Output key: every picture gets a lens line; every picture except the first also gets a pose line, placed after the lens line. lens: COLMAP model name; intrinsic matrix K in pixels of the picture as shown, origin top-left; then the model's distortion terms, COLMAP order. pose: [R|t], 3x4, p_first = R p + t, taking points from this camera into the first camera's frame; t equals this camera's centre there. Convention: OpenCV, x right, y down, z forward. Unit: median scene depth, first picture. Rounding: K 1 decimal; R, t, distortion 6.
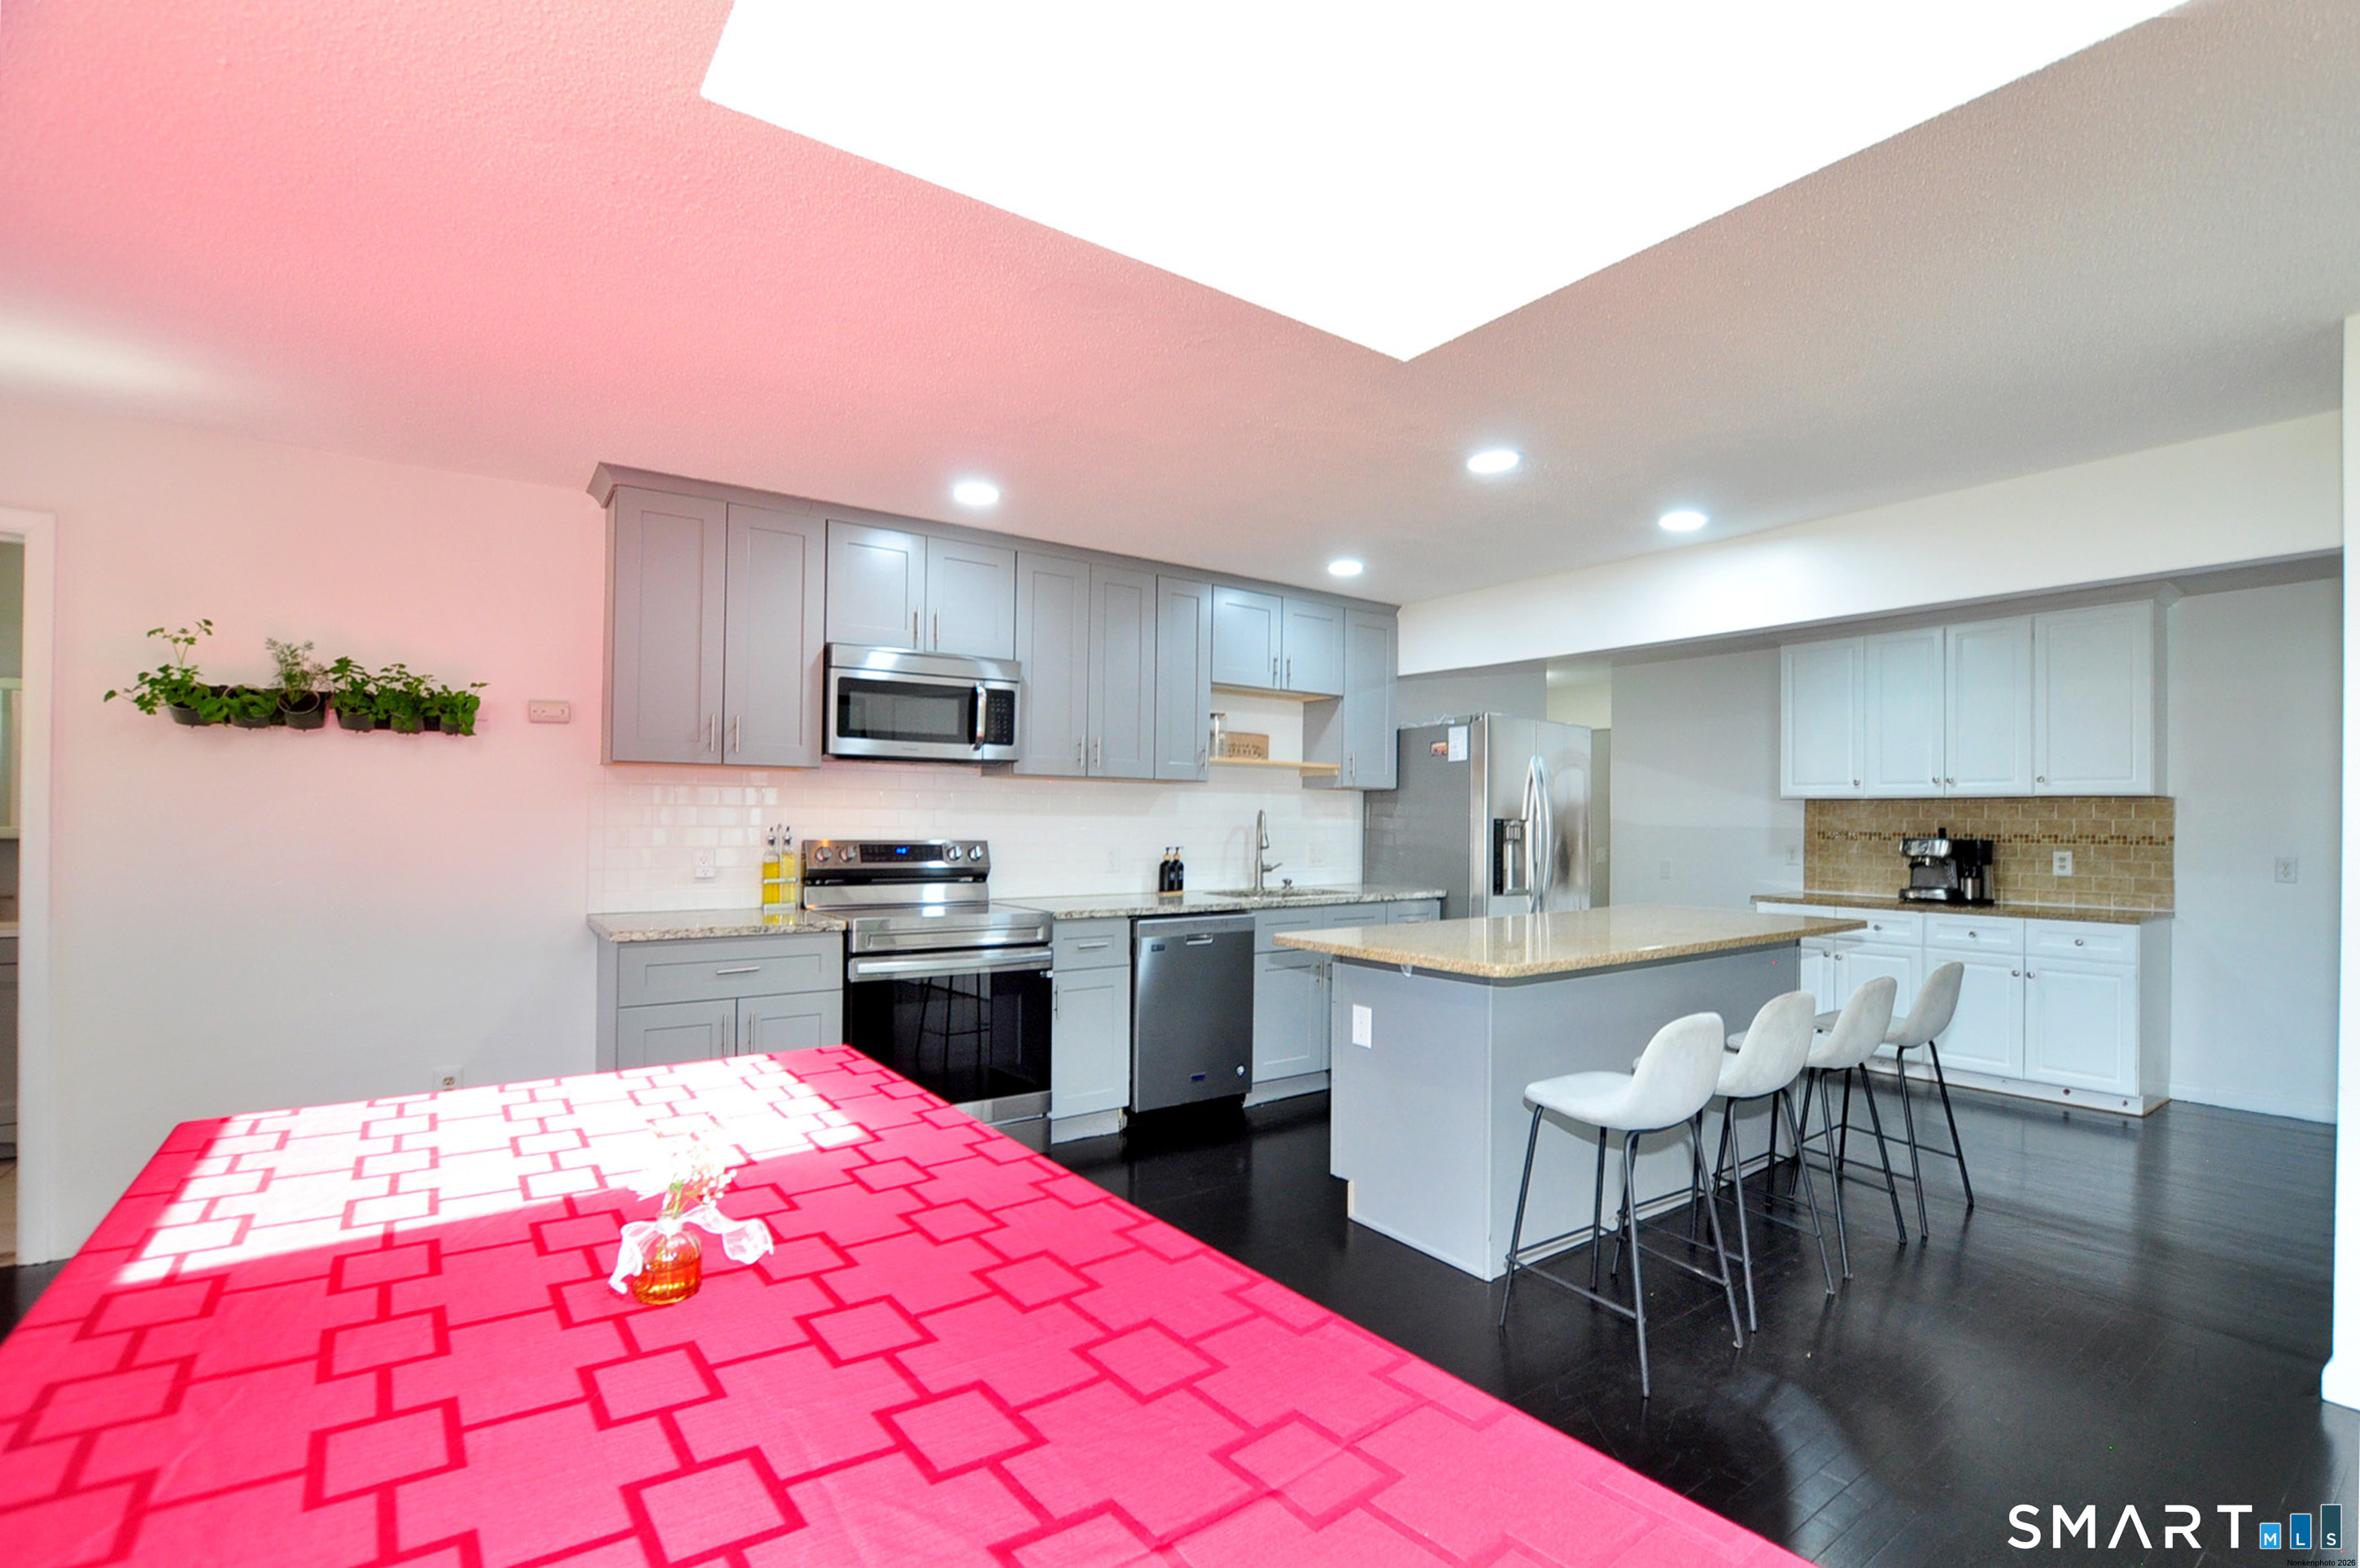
lens RADIAL K [[1035.5, 0, 1187.0], [0, 1035.5, 805.4], [0, 0, 1]] dist [-0.026810, 0.000534]
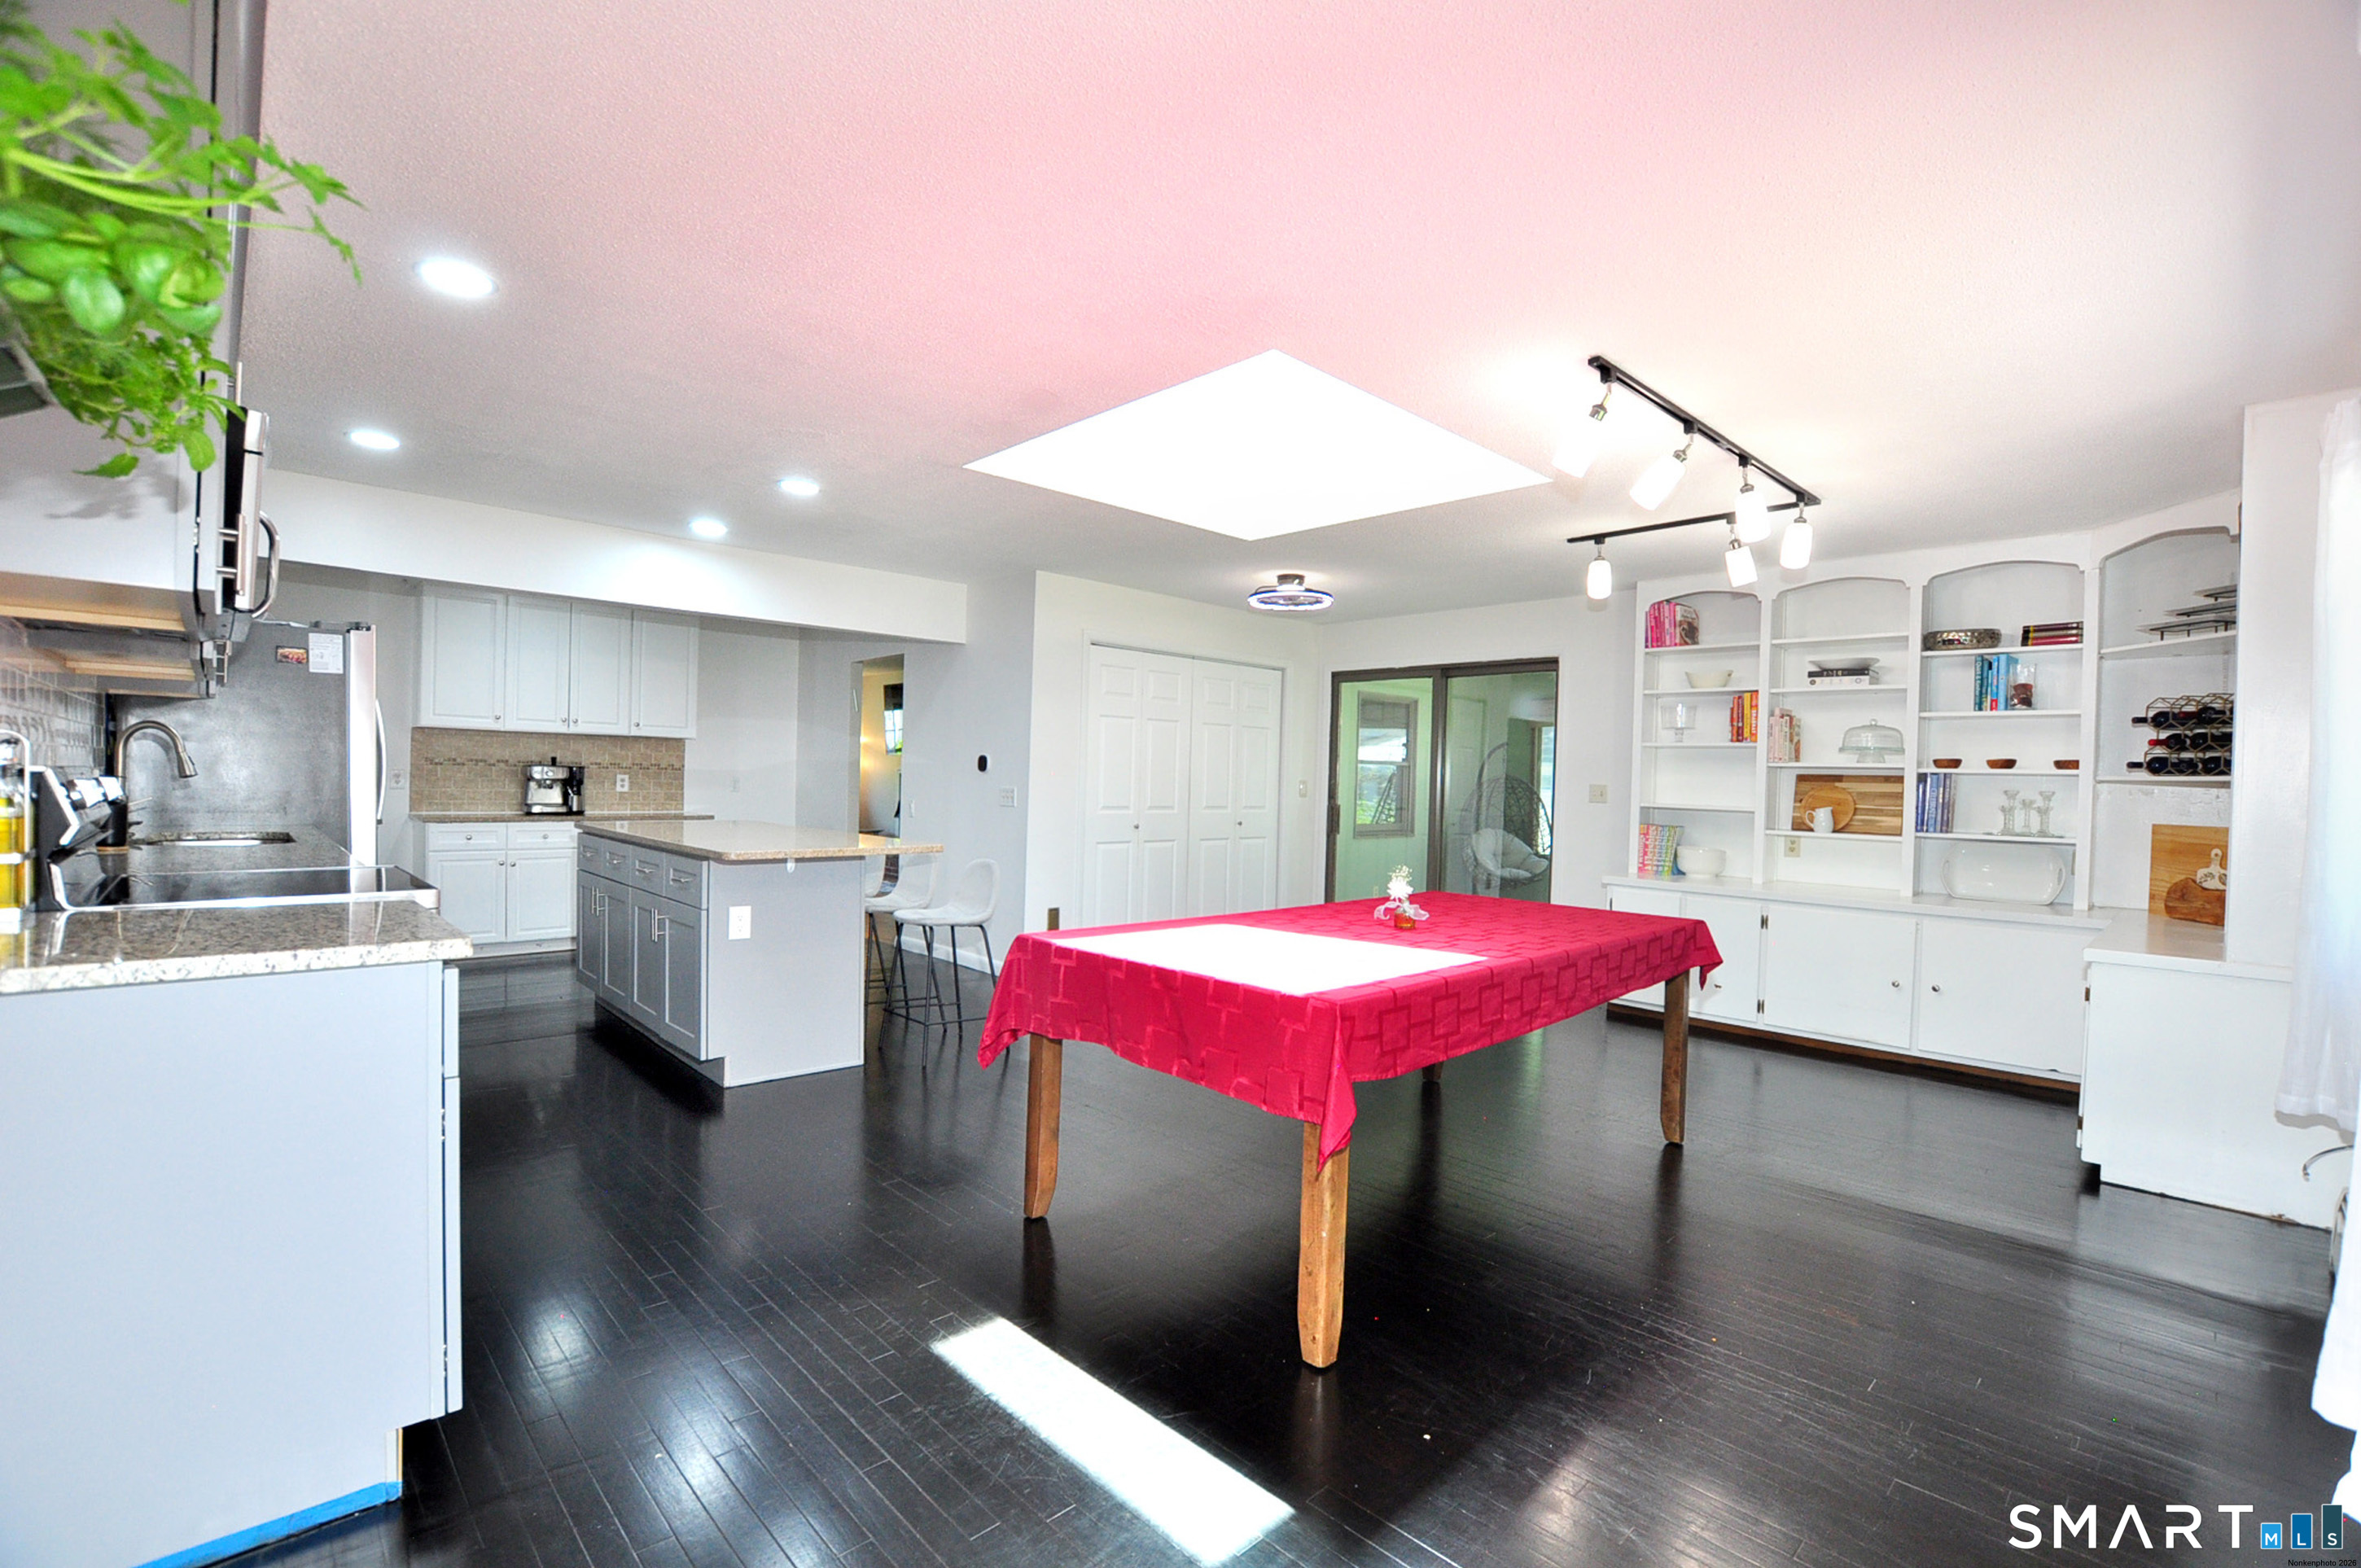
lens RADIAL K [[1036.0, 0, 1187.5], [0, 1036.0, 805.4], [0, 0, 1]] dist [-0.026810, 0.000534]
pose [[-0.149182, -0.036309, 0.988143, -0.739266], [-0.039425, 0.998749, 0.030747, 0.013371], [-0.988024, -0.034371, -0.150427, 0.453963]]
